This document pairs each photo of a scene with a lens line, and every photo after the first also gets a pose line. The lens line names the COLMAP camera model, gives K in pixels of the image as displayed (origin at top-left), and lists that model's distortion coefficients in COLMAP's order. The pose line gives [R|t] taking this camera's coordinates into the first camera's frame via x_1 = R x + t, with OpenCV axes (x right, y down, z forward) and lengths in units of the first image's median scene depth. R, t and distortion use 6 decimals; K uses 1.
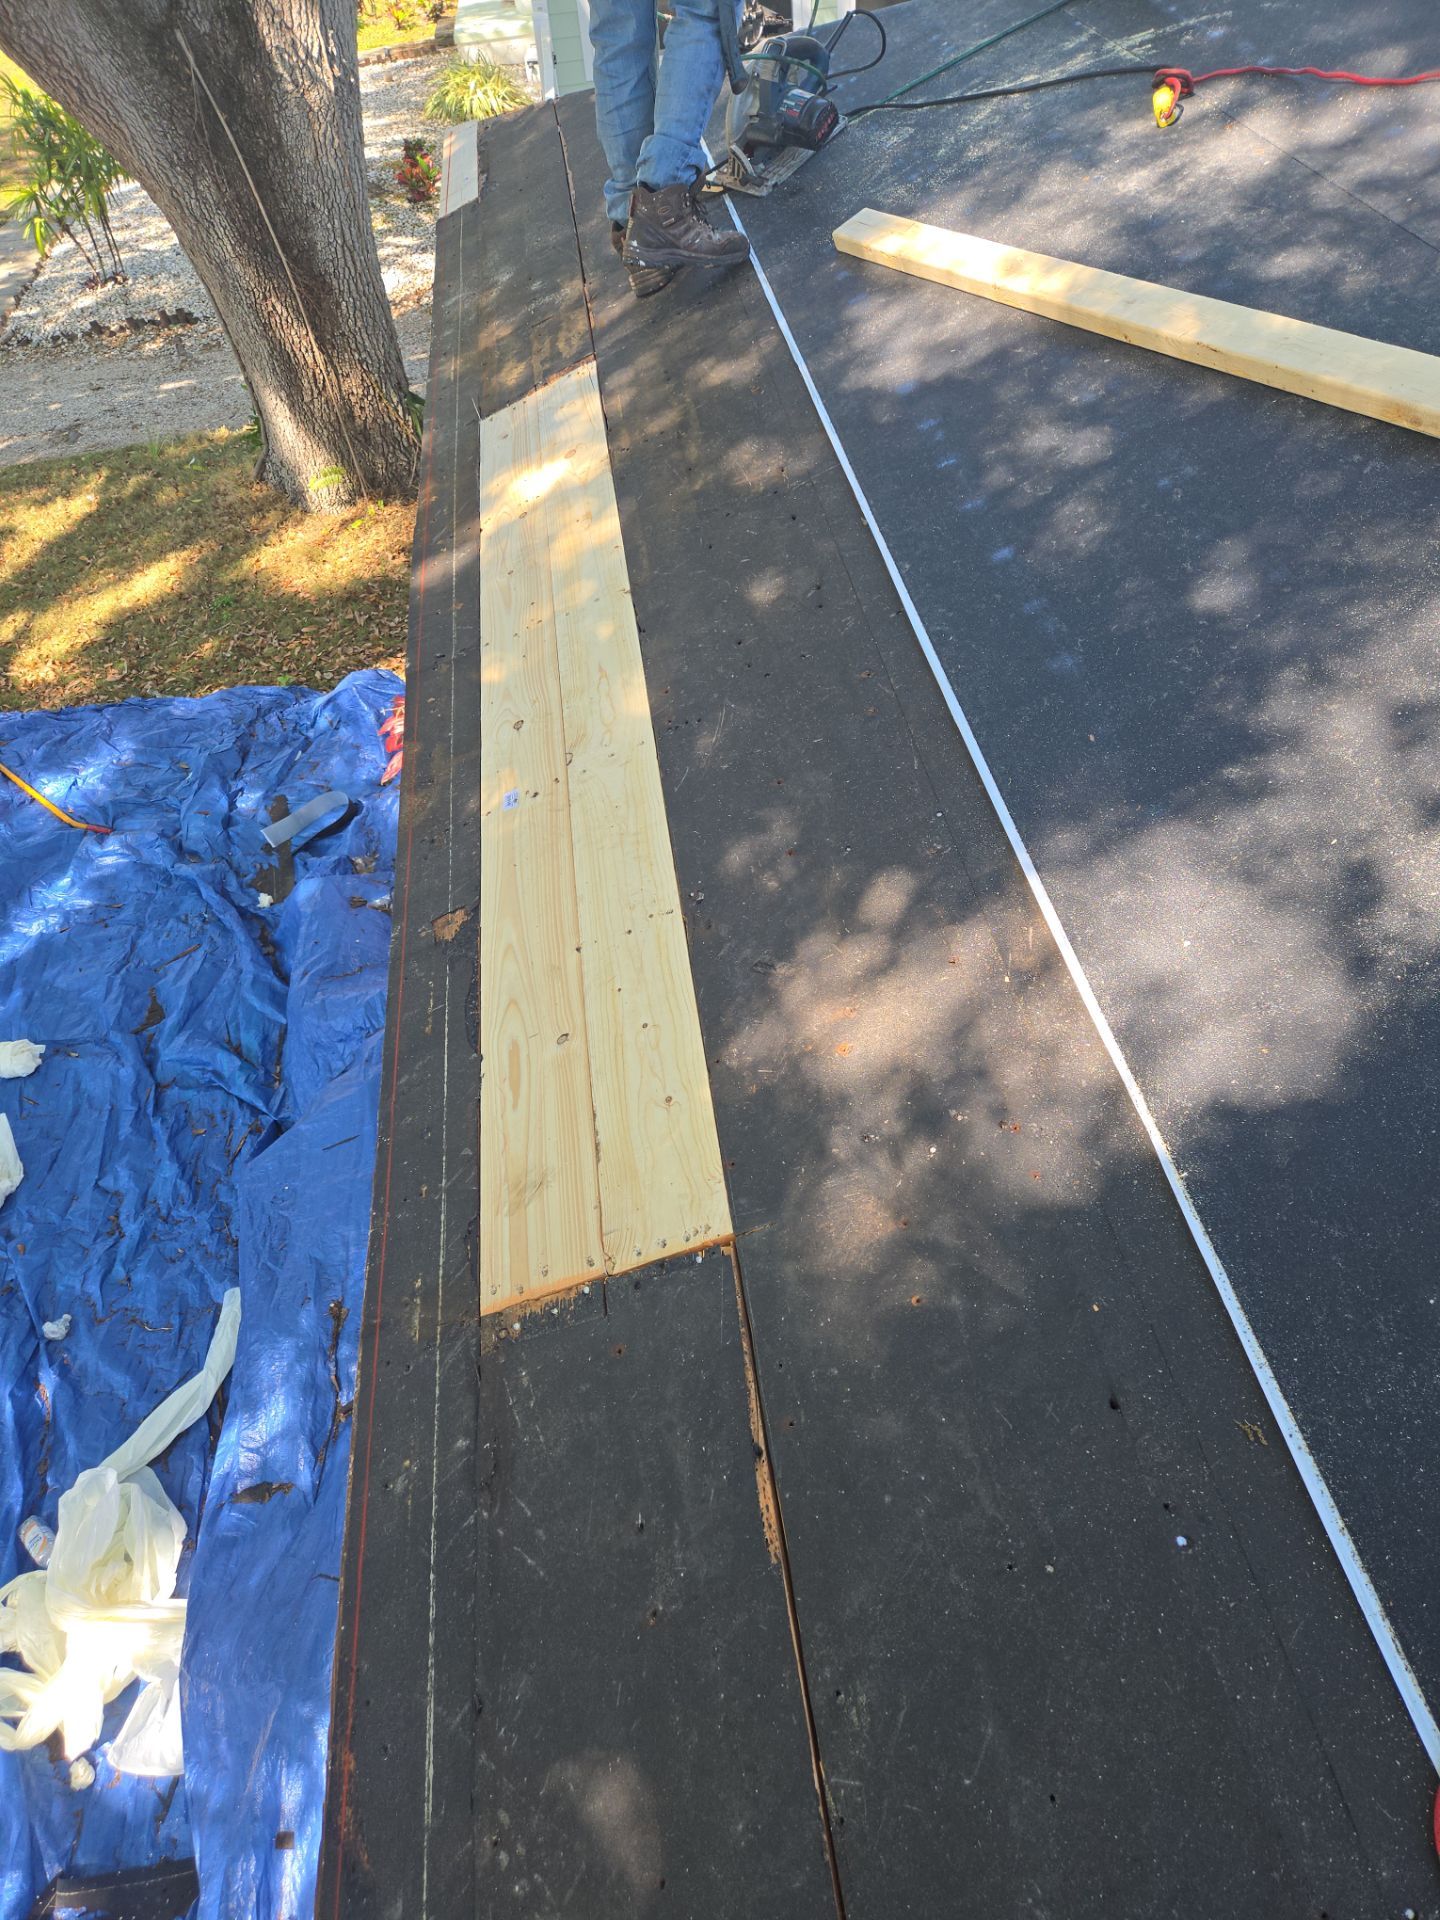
lens RADIAL K [[1248.0, 0, 741.2], [0, 1248.0, 979.9], [0, 0, 1]] dist [0.060405, -0.050002]
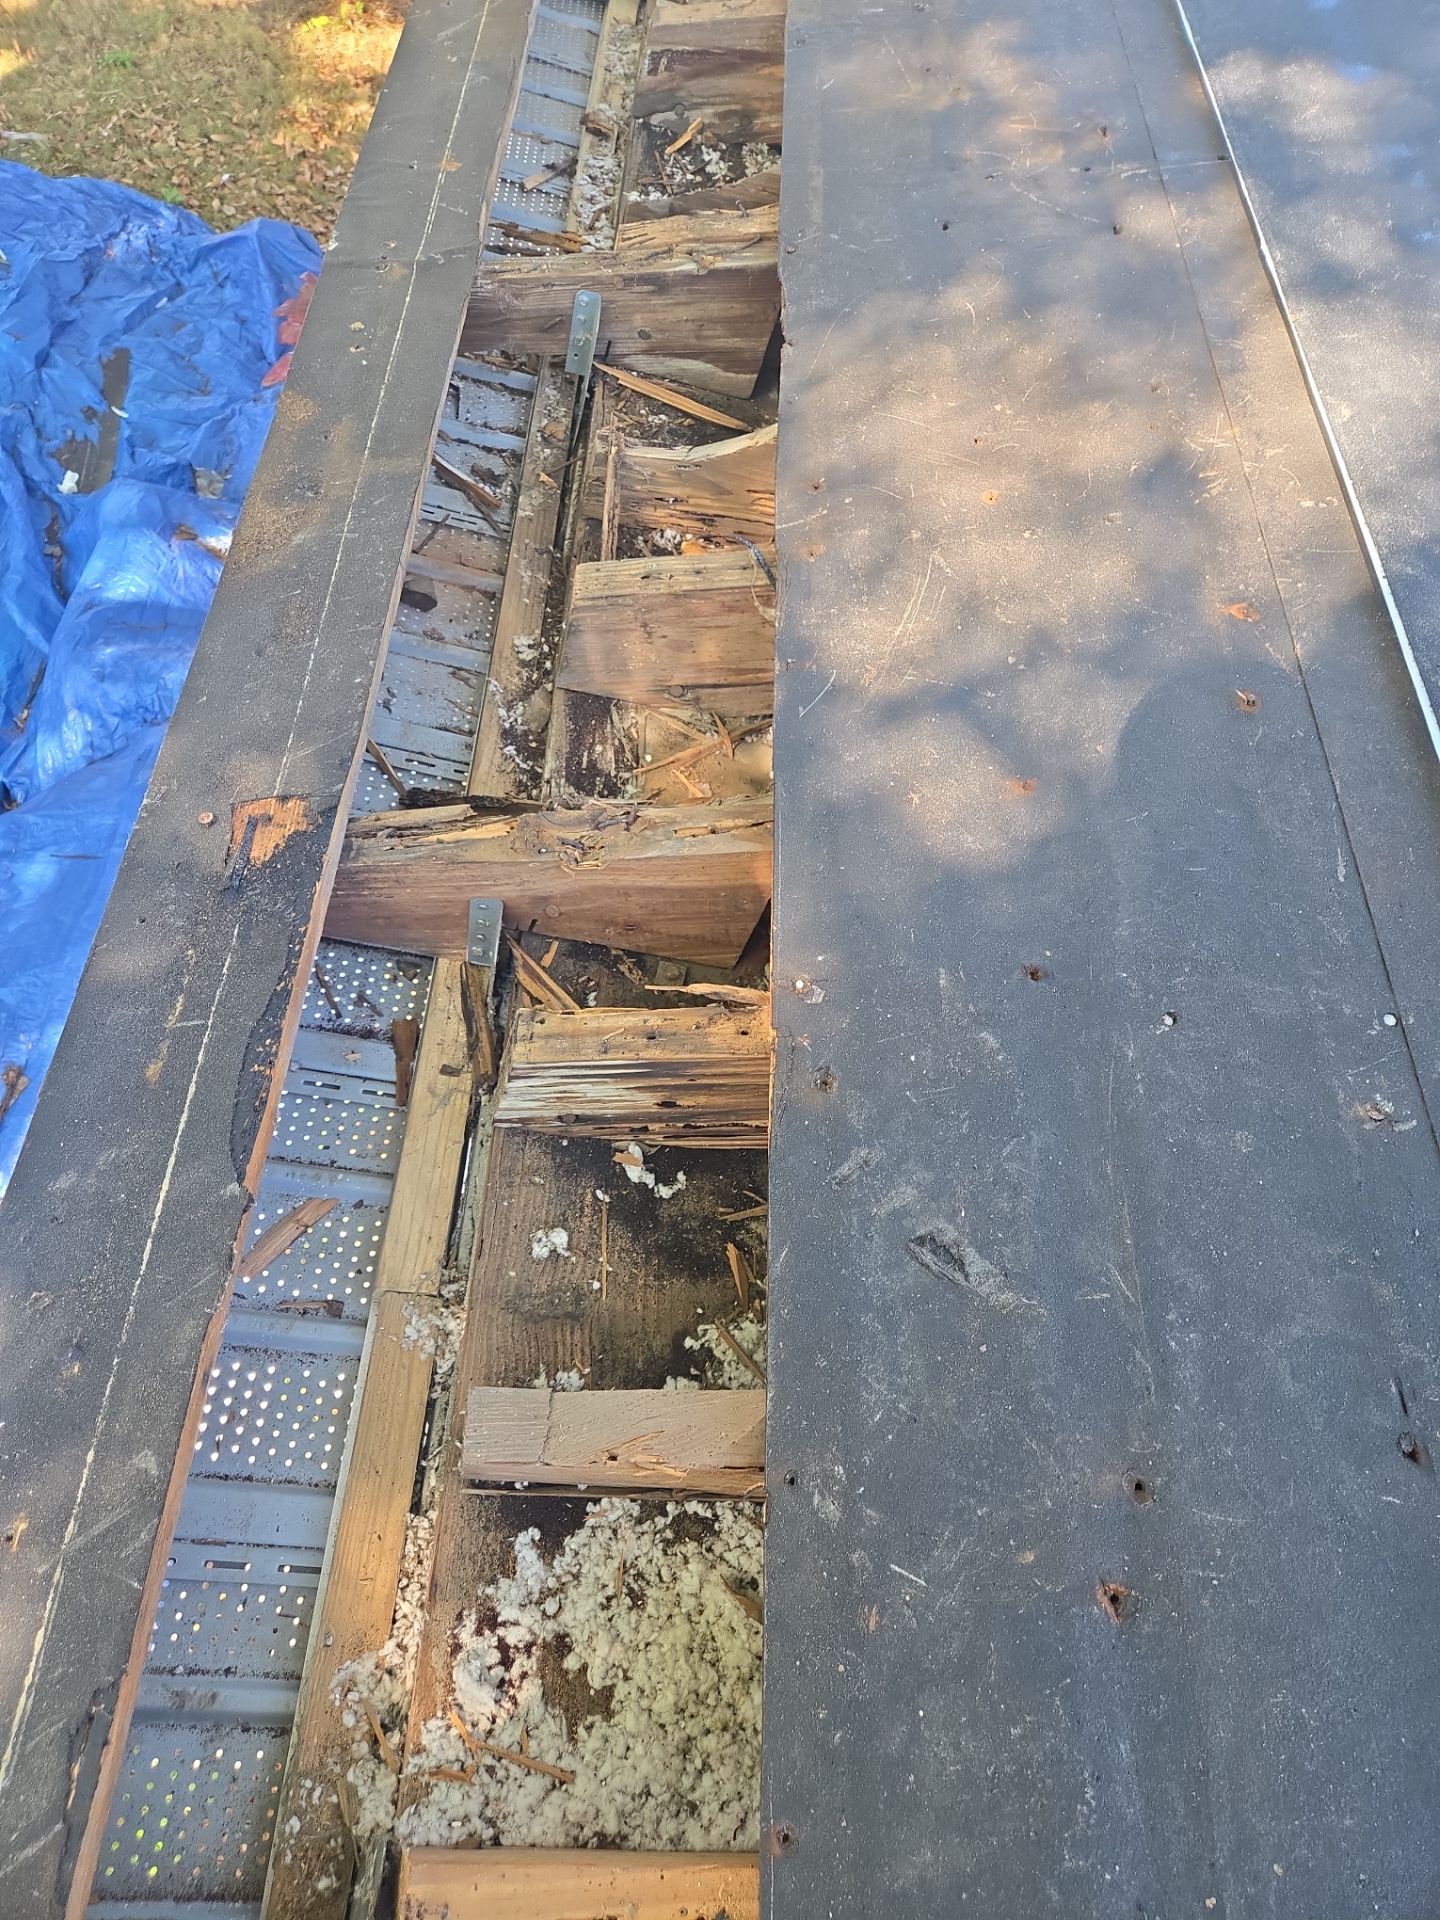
lens RADIAL K [[1272.6, 0, 720.0], [0, 1272.6, 960.0], [0, 0, 1]] dist [0.070454, -0.063207]
pose [[0.944423, 0.293635, 0.147798, -0.036996], [-0.315183, 0.936569, 0.153290, -0.037236], [-0.093412, -0.191354, 0.977066, 0.143984]]
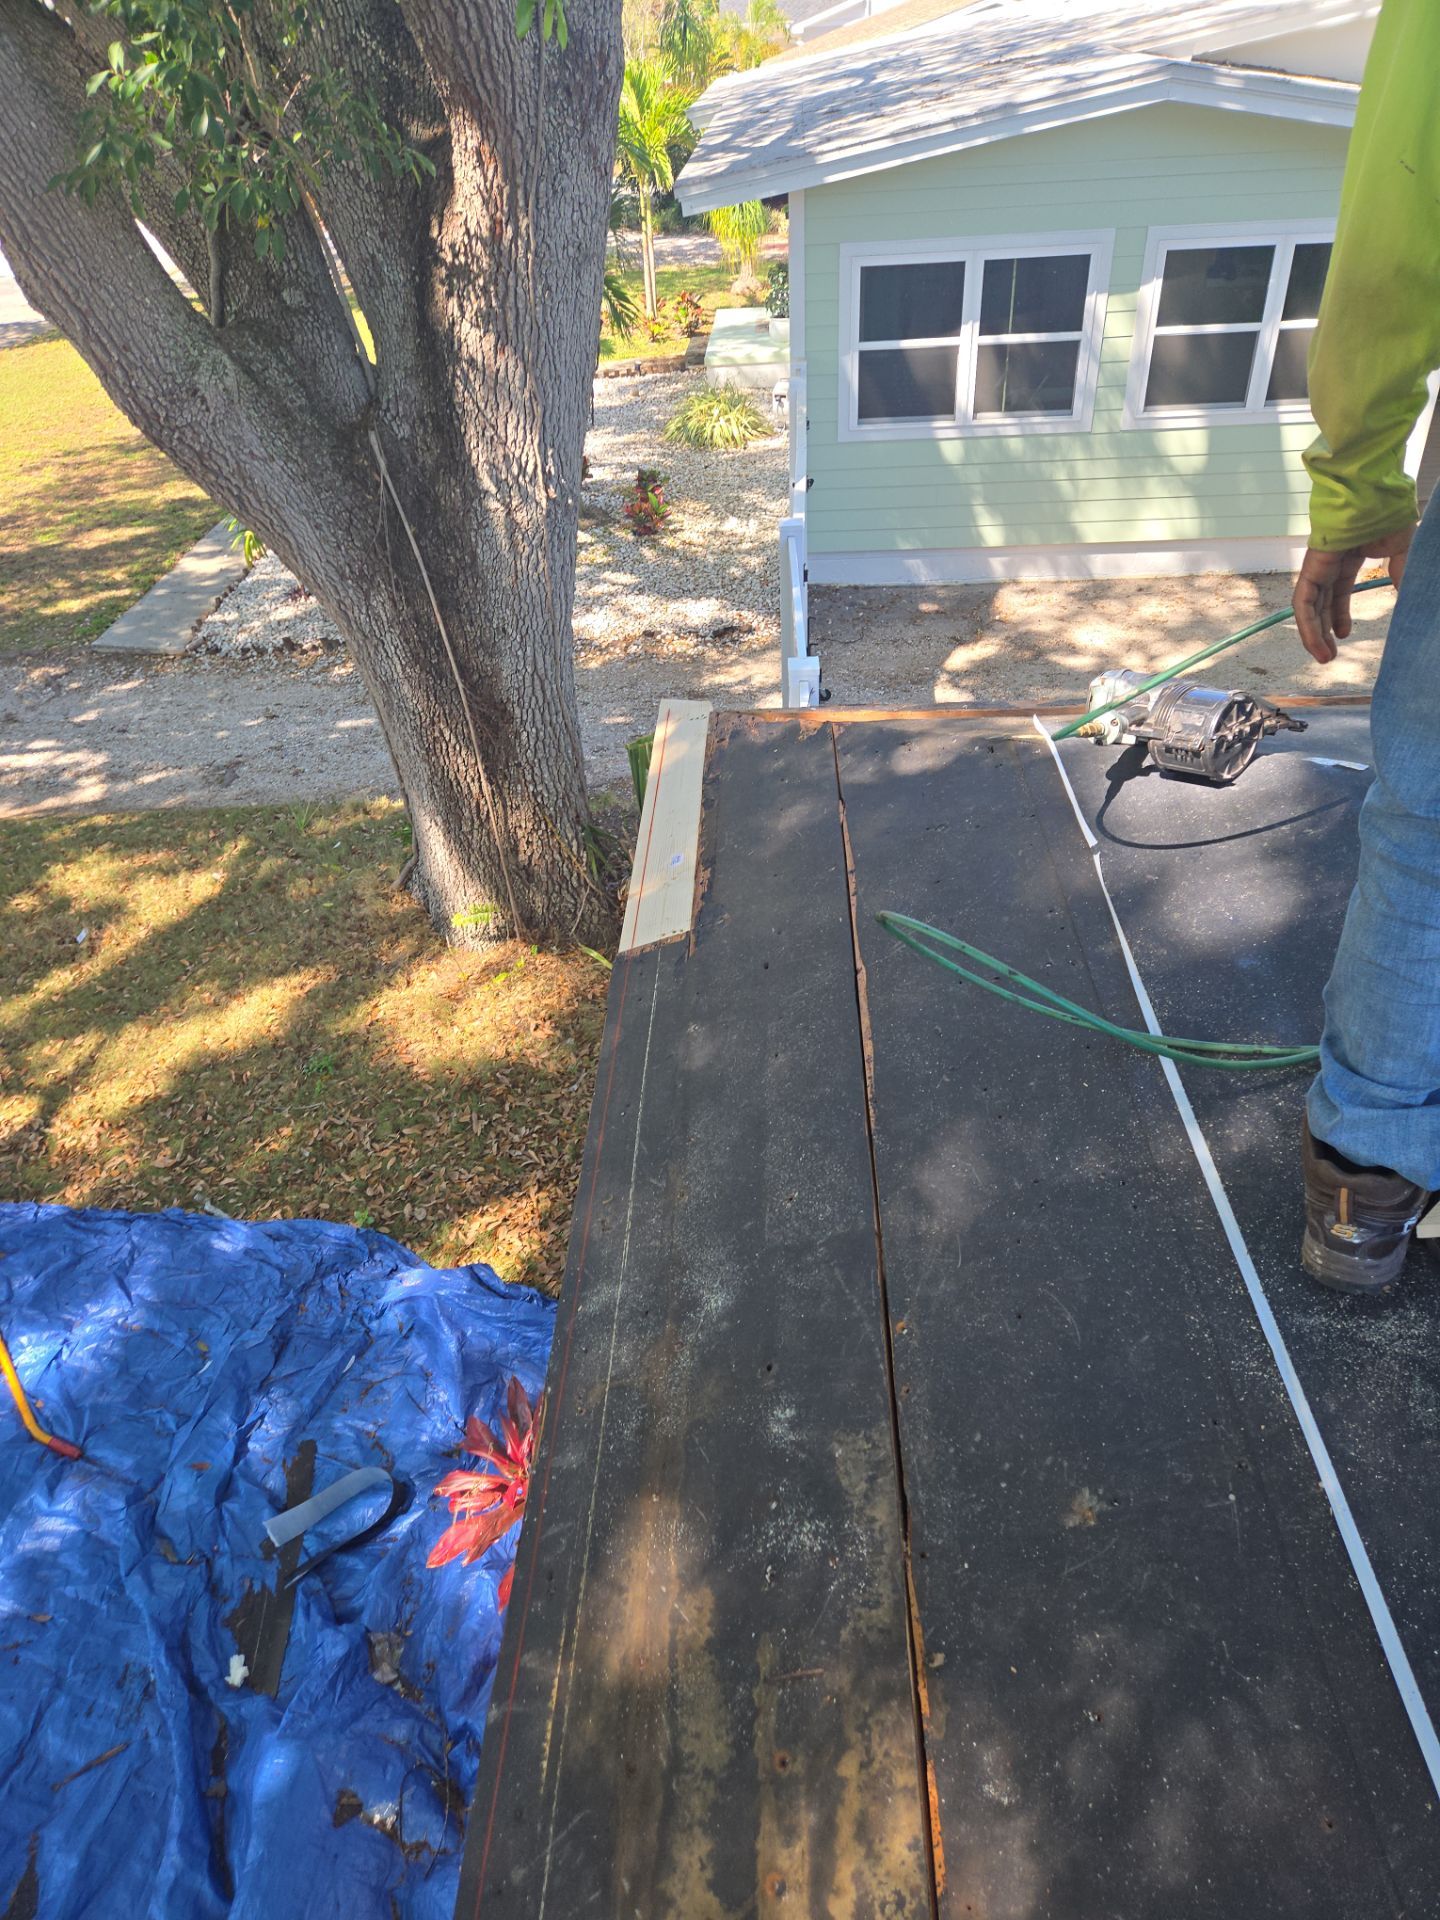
lens RADIAL K [[1248.0, 0, 741.2], [0, 1248.0, 979.9], [0, 0, 1]] dist [0.060405, -0.050002]
pose [[0.986733, 0.112973, -0.116599, -0.080136], [-0.129592, 0.980685, -0.146502, -0.354045], [0.097796, 0.159669, 0.982314, 0.310766]]
